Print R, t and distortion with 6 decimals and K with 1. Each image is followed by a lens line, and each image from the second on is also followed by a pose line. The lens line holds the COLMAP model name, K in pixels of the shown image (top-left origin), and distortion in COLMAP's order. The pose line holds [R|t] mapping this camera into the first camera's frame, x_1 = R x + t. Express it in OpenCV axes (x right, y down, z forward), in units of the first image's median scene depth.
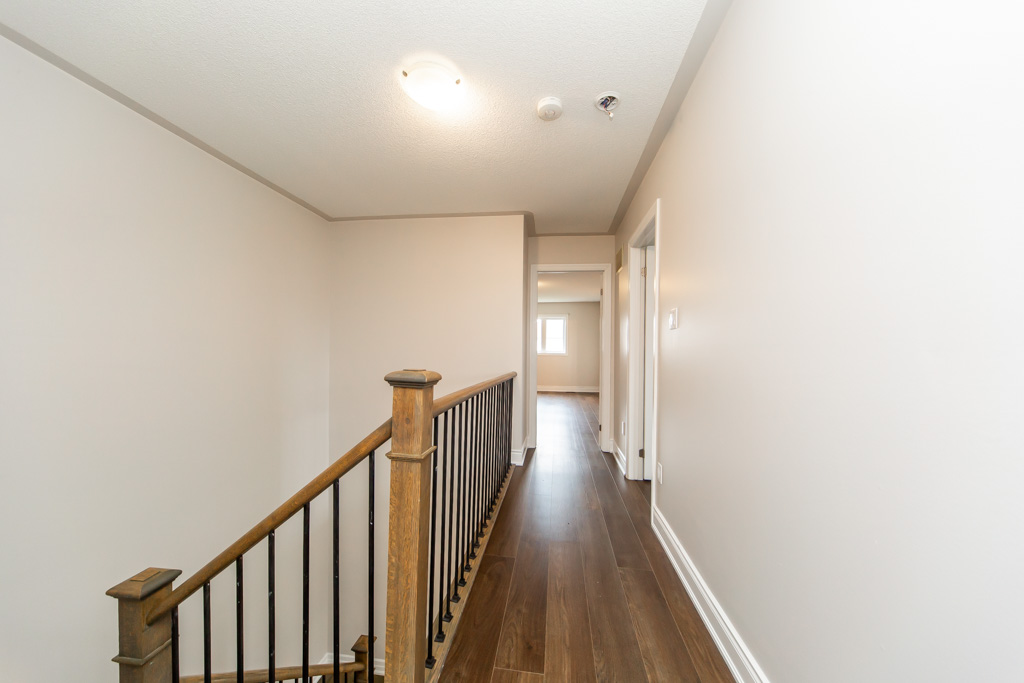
lens RADIAL K [[354.5, 0, 511.6], [0, 354.5, 346.4], [0, 0, 1]] dist [0.008420, -0.001617]
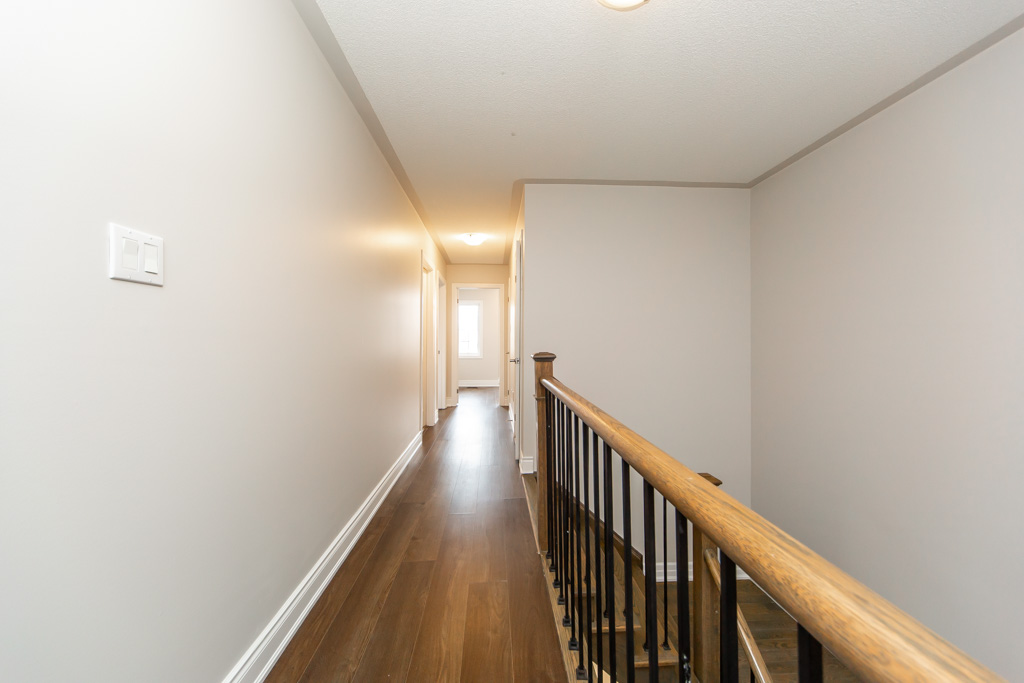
lens RADIAL K [[354.5, 0, 511.9], [0, 354.5, 338.9], [0, 0, 1]] dist [0.008420, -0.001617]
pose [[-0.982384, -0.011787, -0.186503, 0.159229], [-0.010922, 0.999924, -0.005664, 0.010452], [0.186555, -0.003527, -0.982438, 1.935428]]
